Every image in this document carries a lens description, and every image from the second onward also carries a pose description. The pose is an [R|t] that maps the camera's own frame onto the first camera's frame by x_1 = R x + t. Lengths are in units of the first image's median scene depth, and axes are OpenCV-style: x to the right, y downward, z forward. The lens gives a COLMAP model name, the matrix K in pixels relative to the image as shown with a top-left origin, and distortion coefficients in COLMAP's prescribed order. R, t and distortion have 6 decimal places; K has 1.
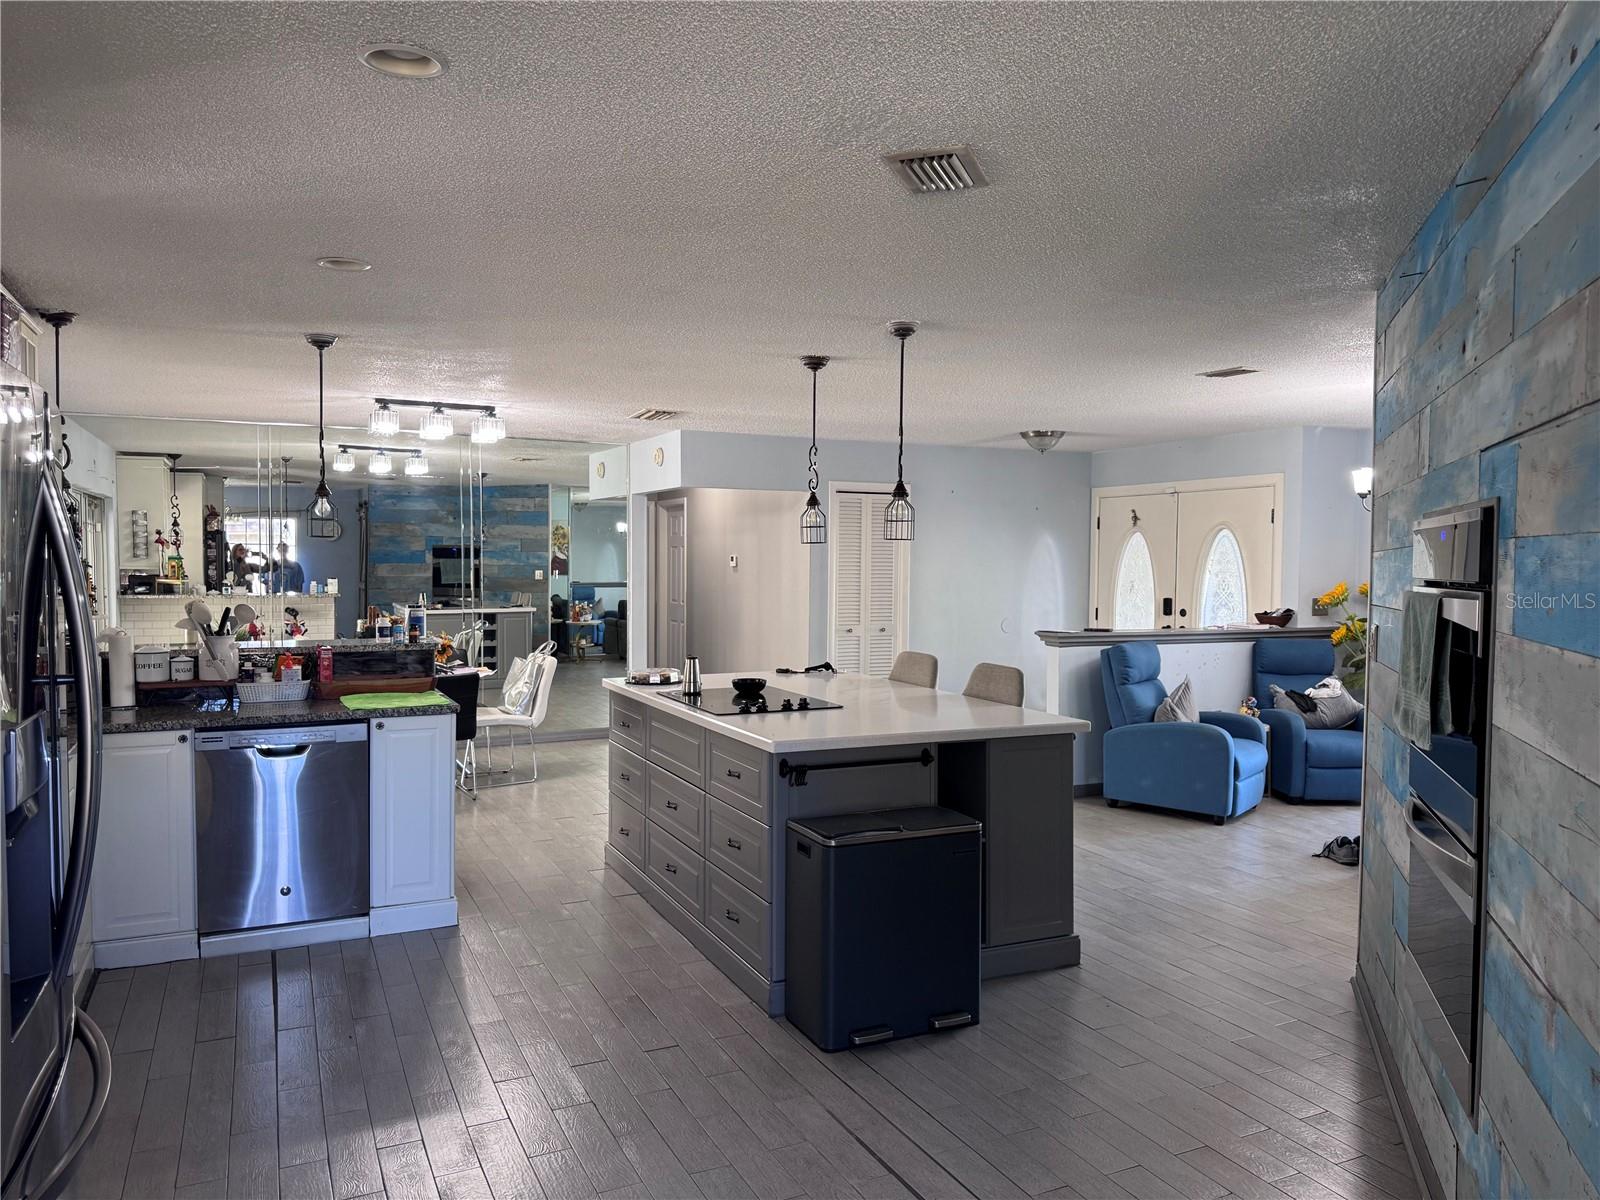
lens RADIAL K [[1131.6, 0, 793.4], [0, 1131.6, 605.4], [0, 0, 1]] dist [0.134564, -0.182811]
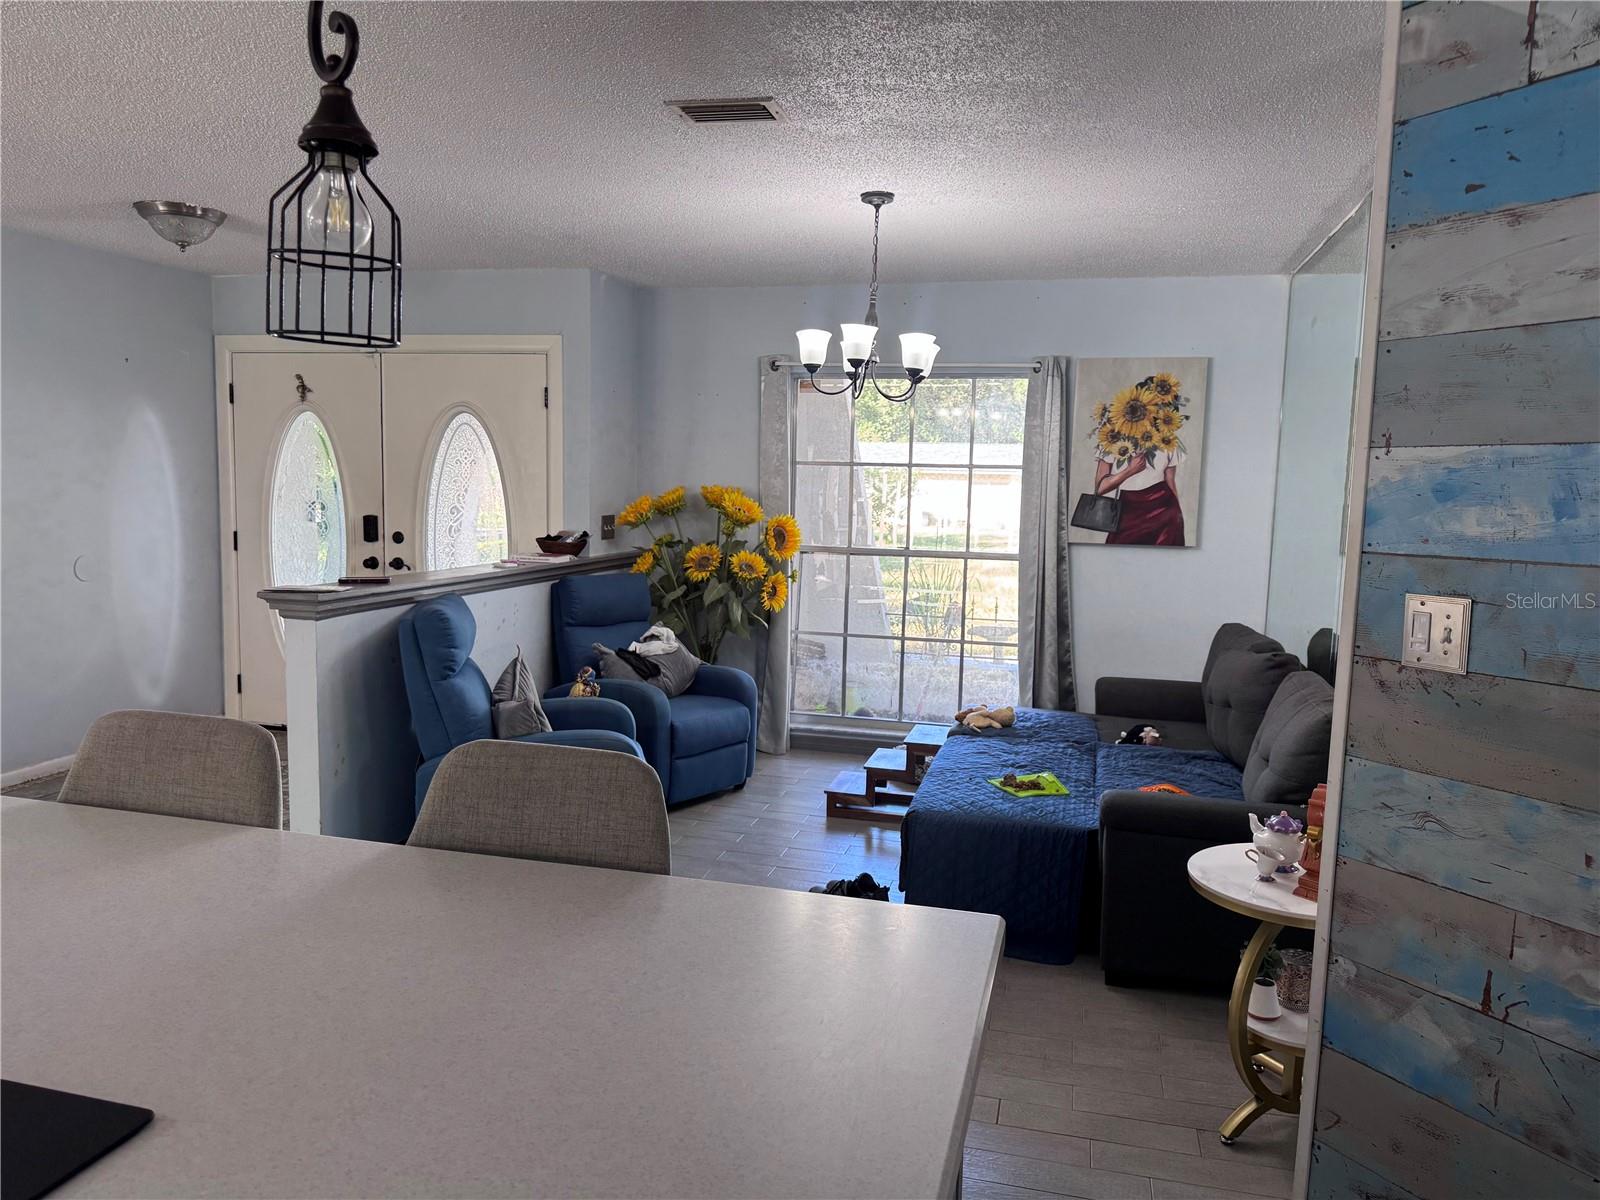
lens RADIAL K [[1131.6, 0, 793.4], [0, 1131.6, 605.4], [0, 0, 1]] dist [0.134564, -0.182811]
pose [[0.615065, -0.083844, 0.784006, -0.046975], [0.009029, 0.995014, 0.099327, -0.020340], [-0.788425, -0.054014, 0.612755, 0.459796]]
